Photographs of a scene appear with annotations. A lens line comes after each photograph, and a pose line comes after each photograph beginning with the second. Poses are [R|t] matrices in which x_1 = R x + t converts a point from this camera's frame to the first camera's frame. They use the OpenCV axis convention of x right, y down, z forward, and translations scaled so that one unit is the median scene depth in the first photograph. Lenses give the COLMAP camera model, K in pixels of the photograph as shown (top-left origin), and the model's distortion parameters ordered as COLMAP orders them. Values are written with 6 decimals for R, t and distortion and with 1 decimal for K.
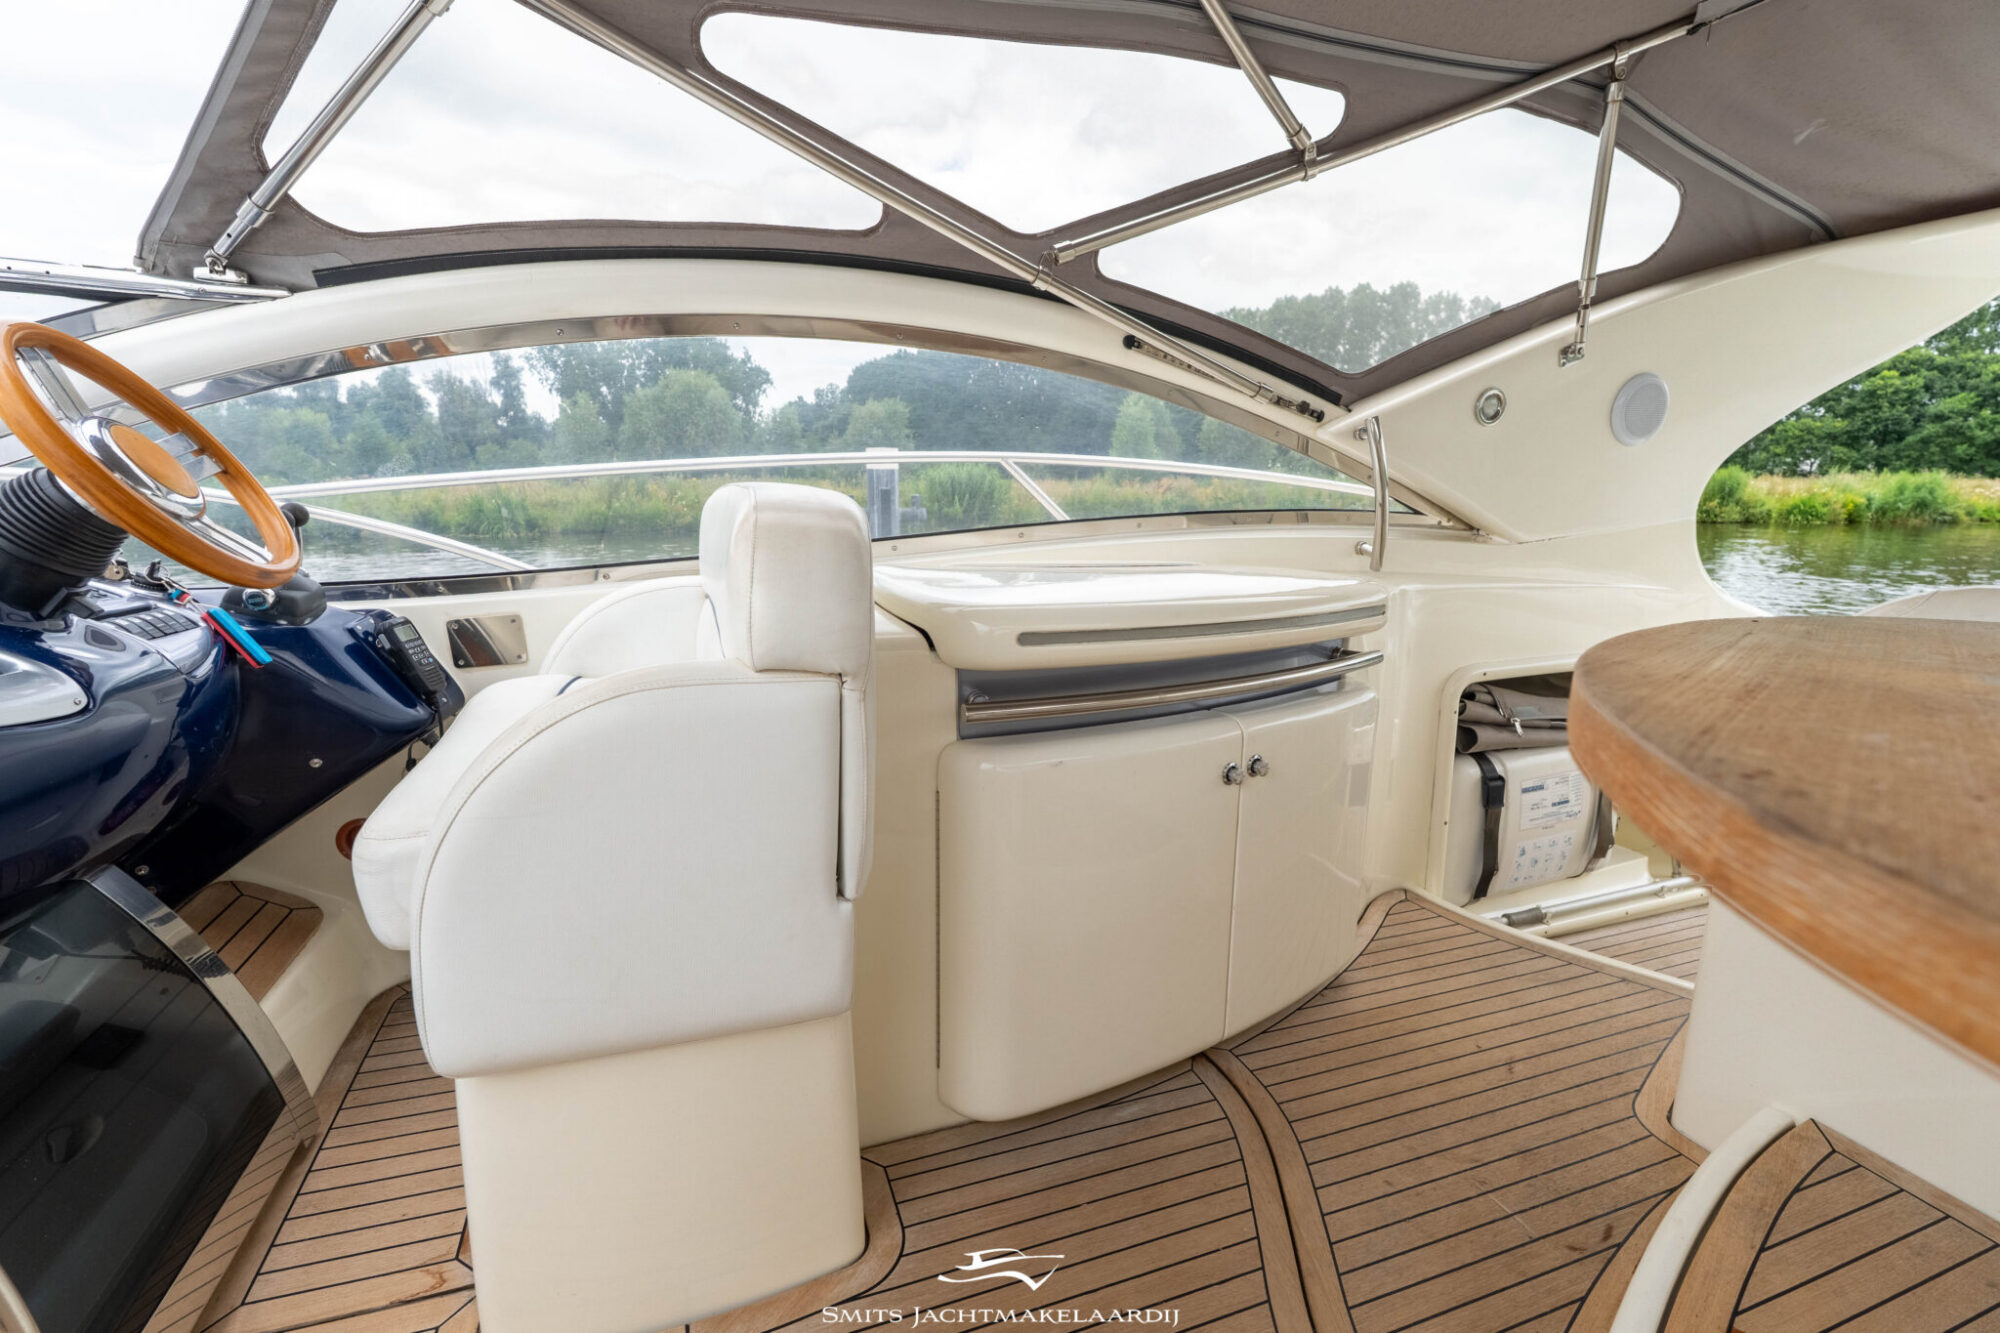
lens RADIAL K [[891.3, 0, 999.0], [0, 891.3, 670.3], [0, 0, 1]] dist [0.000304, 0.000058]
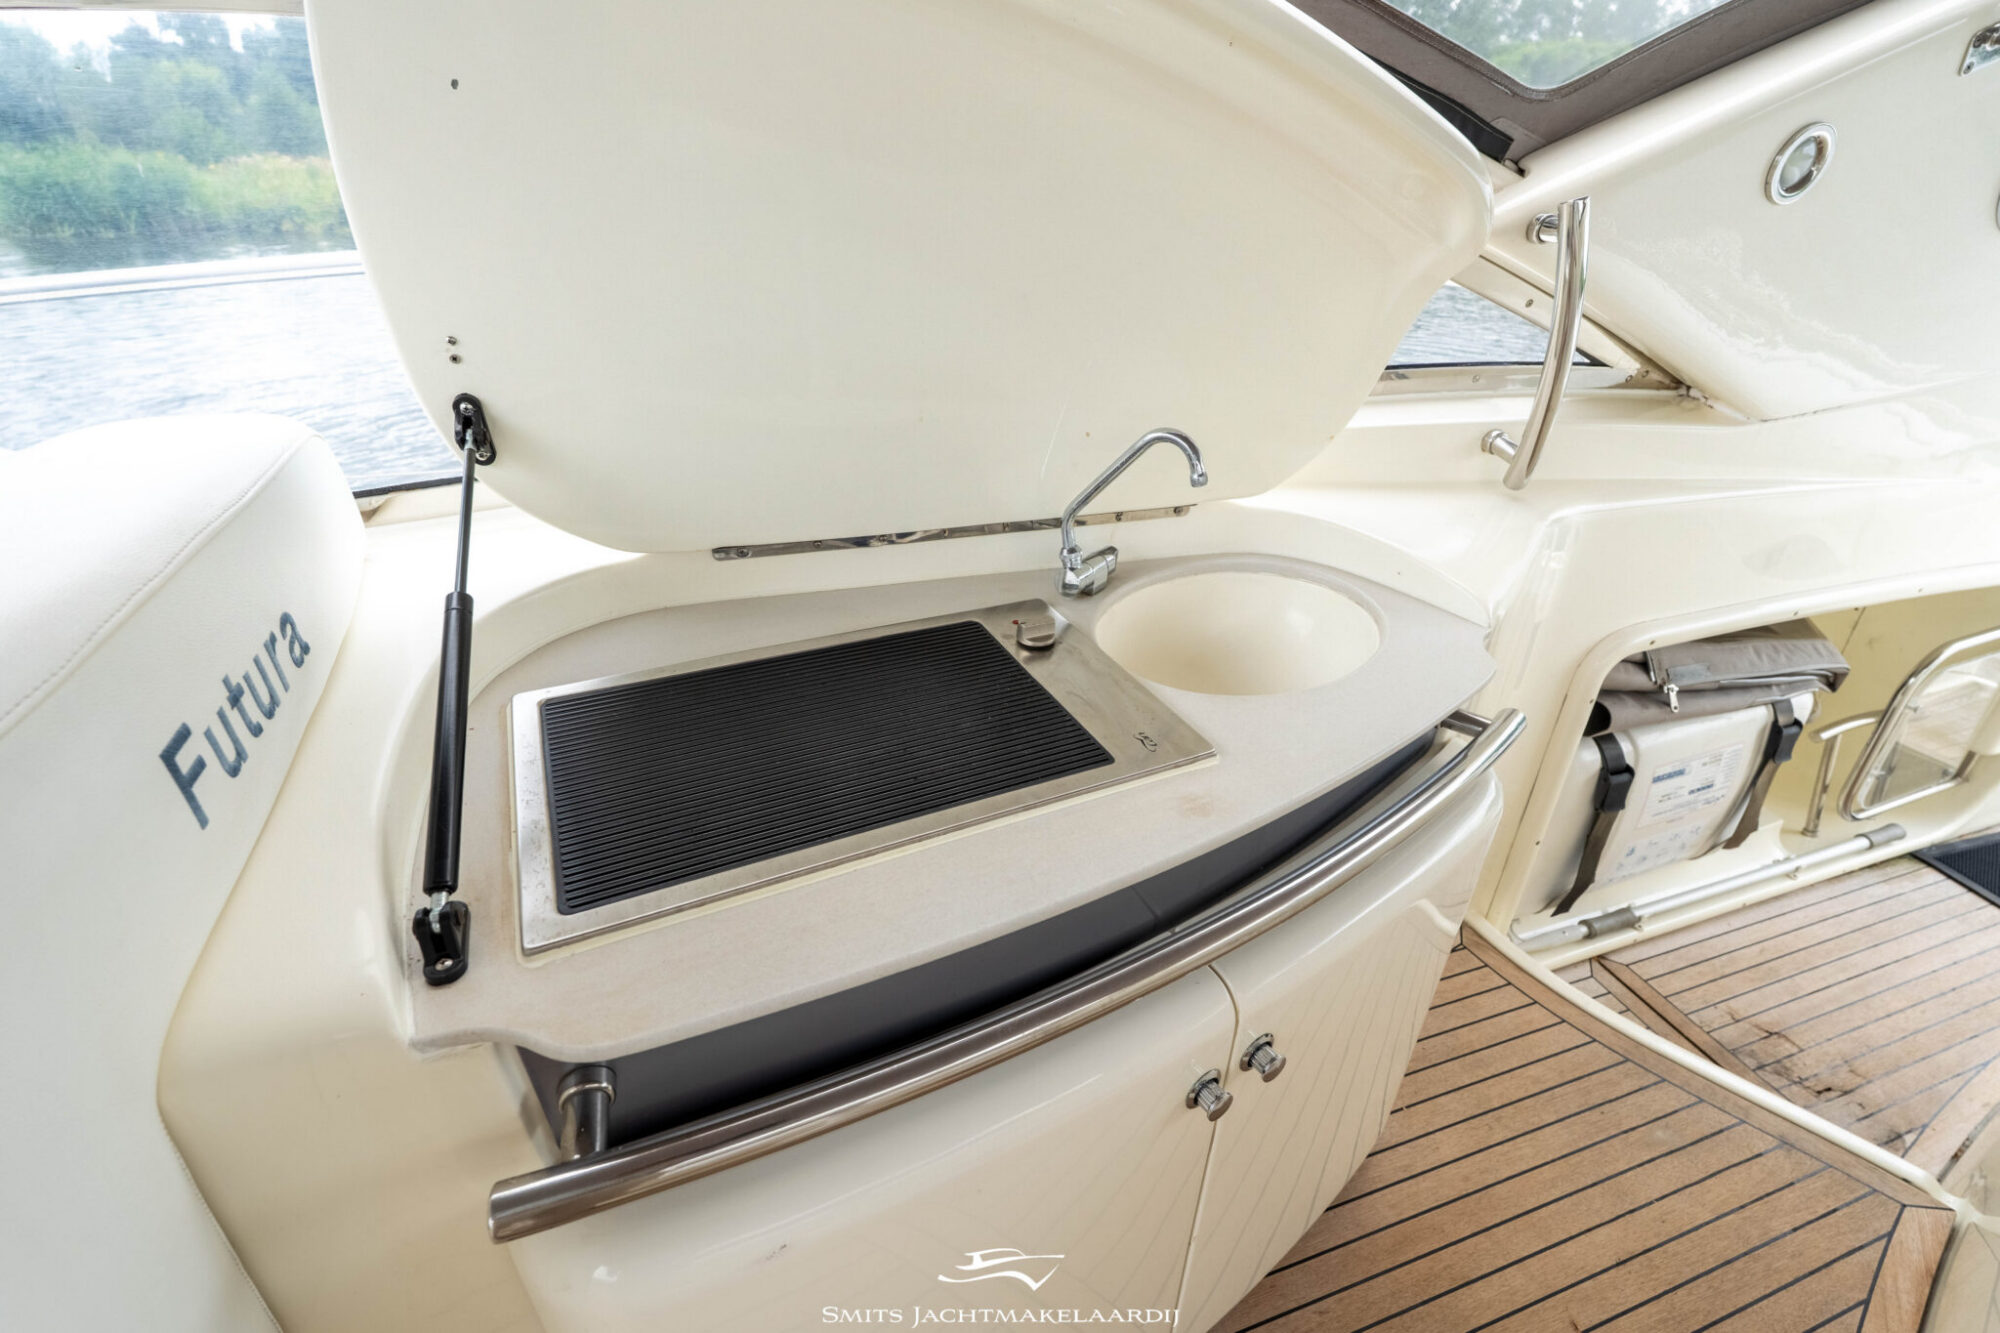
lens RADIAL K [[891.3, 0, 999.0], [0, 891.3, 670.3], [0, 0, 1]] dist [0.000304, 0.000058]
pose [[0.999829, 0.014983, -0.010826, 0.093773], [-0.010925, 0.951403, 0.307754, -0.158584], [0.014911, -0.307583, 0.951404, 0.383726]]
